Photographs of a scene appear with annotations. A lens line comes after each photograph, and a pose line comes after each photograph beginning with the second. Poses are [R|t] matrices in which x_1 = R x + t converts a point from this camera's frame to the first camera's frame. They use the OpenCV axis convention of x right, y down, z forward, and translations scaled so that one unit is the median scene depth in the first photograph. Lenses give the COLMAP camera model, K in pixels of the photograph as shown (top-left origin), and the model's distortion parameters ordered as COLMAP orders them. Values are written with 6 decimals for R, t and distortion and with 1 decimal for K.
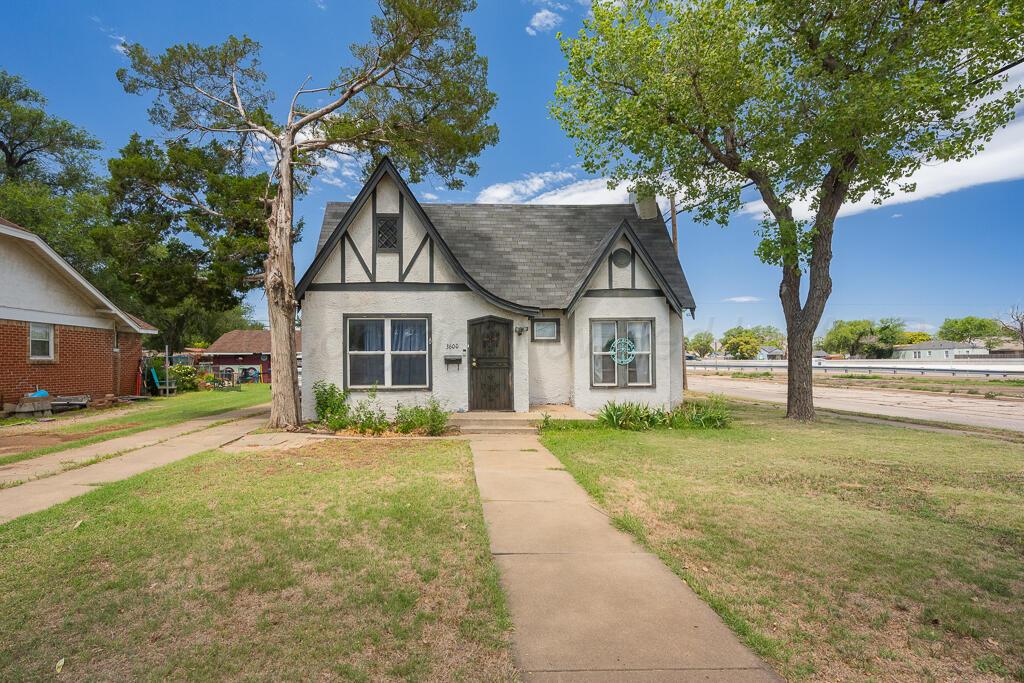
lens RADIAL K [[441.6, 0, 518.9], [0, 441.6, 358.1], [0, 0, 1]] dist [0.000938, 0.000239]
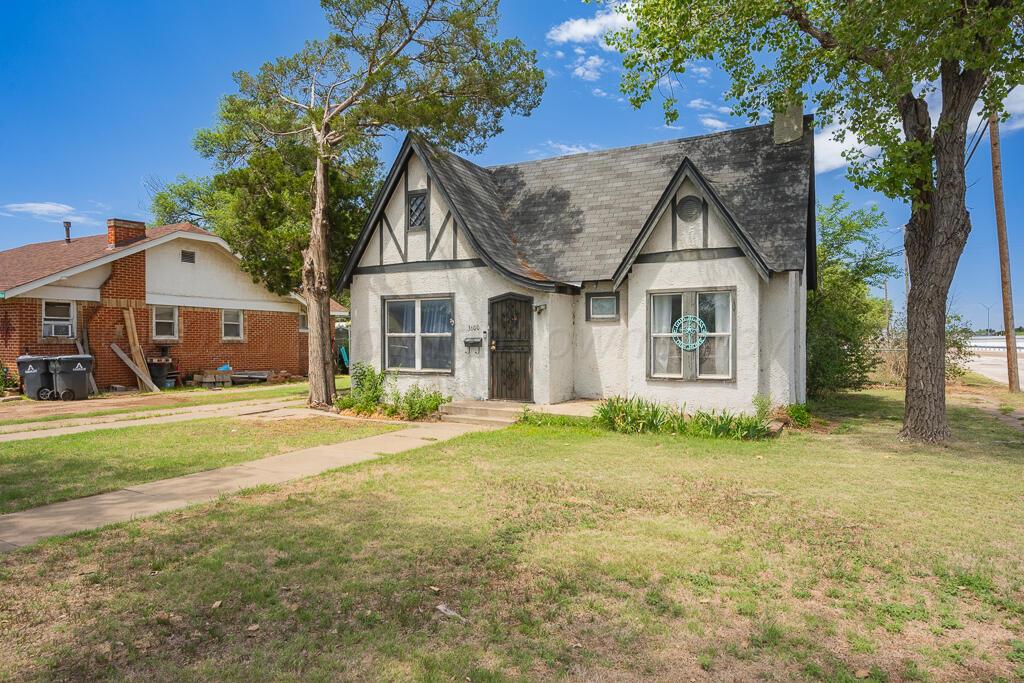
lens RADIAL K [[564.7, 0, 513.4], [0, 564.7, 342.0], [0, 0, 1]] dist [0.004370, 0.000028]
pose [[0.884275, 0.005835, -0.466929, 0.465215], [-0.001996, 0.999960, 0.008715, -0.007782], [0.466962, -0.006774, 0.884252, 0.005201]]
